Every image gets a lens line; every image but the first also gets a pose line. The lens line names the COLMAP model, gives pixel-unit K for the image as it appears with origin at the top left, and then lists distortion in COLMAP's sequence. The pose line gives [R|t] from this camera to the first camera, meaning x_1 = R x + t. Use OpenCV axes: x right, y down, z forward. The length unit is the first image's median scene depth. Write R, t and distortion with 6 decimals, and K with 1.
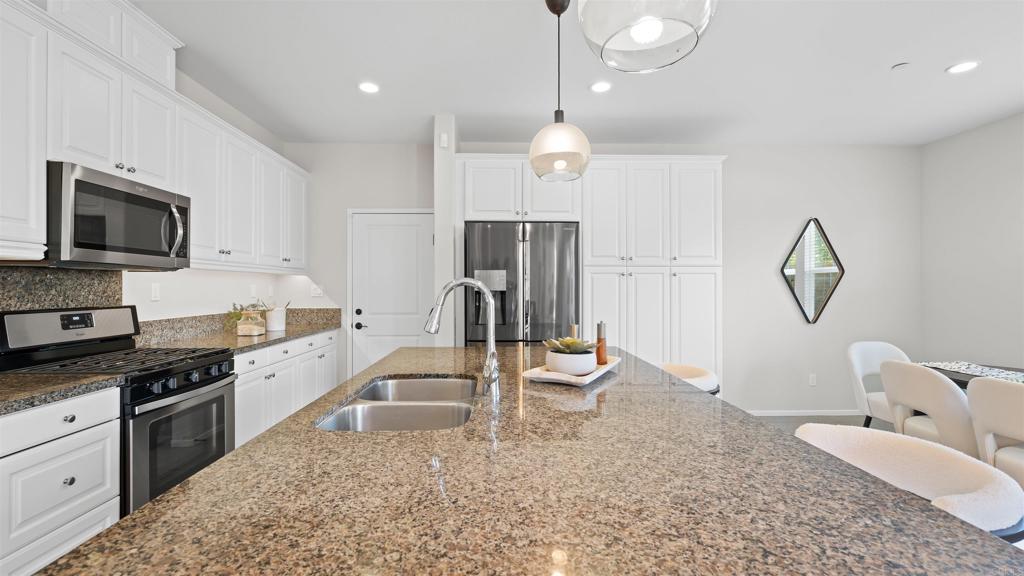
lens RADIAL K [[460.4, 0, 511.0], [0, 460.4, 287.7], [0, 0, 1]] dist [-0.001695, -0.001128]
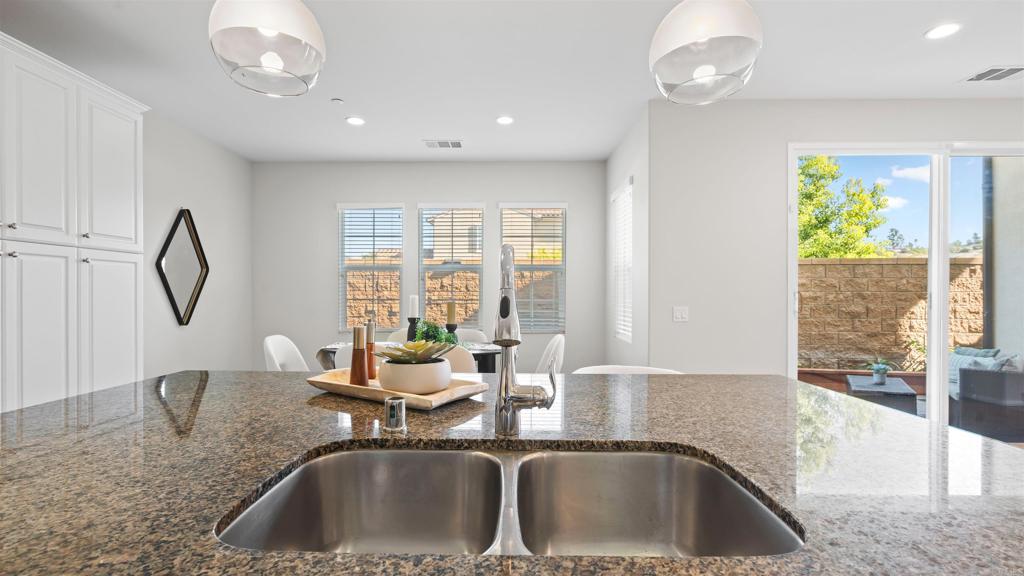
lens RADIAL K [[460.4, 0, 510.4], [0, 460.4, 297.5], [0, 0, 1]] dist [-0.001695, -0.001128]
pose [[0.032056, -0.010417, 0.999432, -0.397722], [-0.002880, 0.999941, 0.010515, 0.021785], [-0.999482, -0.003215, 0.032024, 0.571106]]
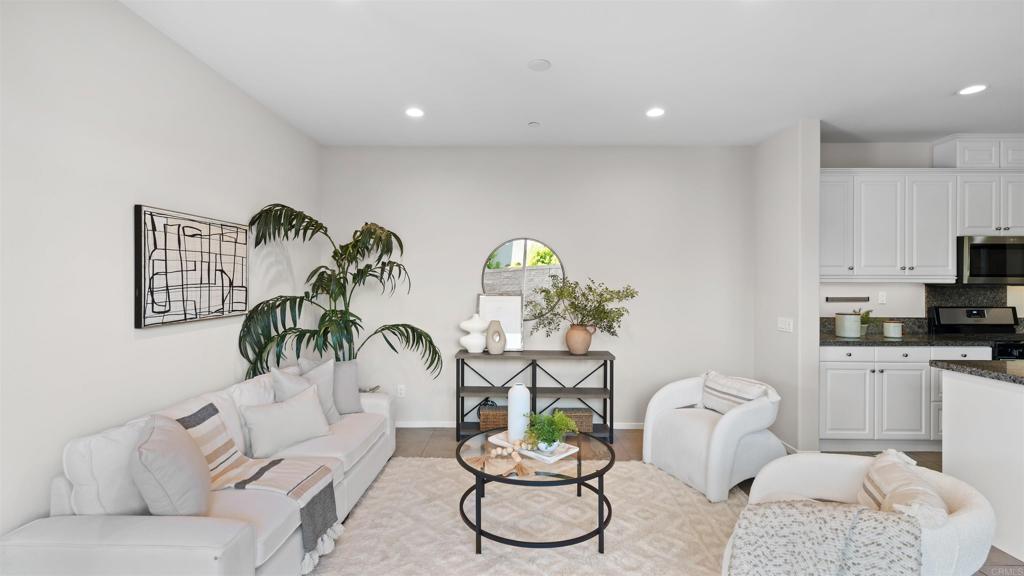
lens RADIAL K [[460.4, 0, 507.4], [0, 460.4, 283.7], [0, 0, 1]] dist [-0.001695, -0.001128]
pose [[-0.040330, -0.003338, -0.999181, 0.856375], [-0.001357, 0.999994, -0.003286, -0.034848], [0.999185, 0.001224, -0.040335, -0.710690]]
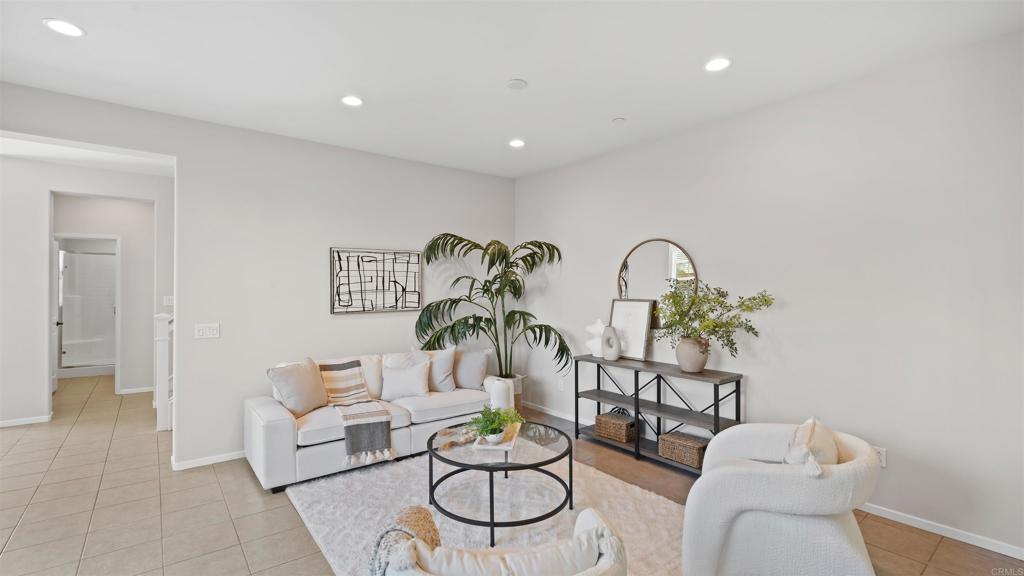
lens RADIAL K [[460.4, 0, 508.0], [0, 460.4, 288.6], [0, 0, 1]] dist [-0.001695, -0.001128]
pose [[-0.801195, -0.004056, -0.598390, 0.491621], [0.000075, 0.999976, -0.006879, -0.030089], [0.598404, -0.005556, -0.801175, 0.208591]]
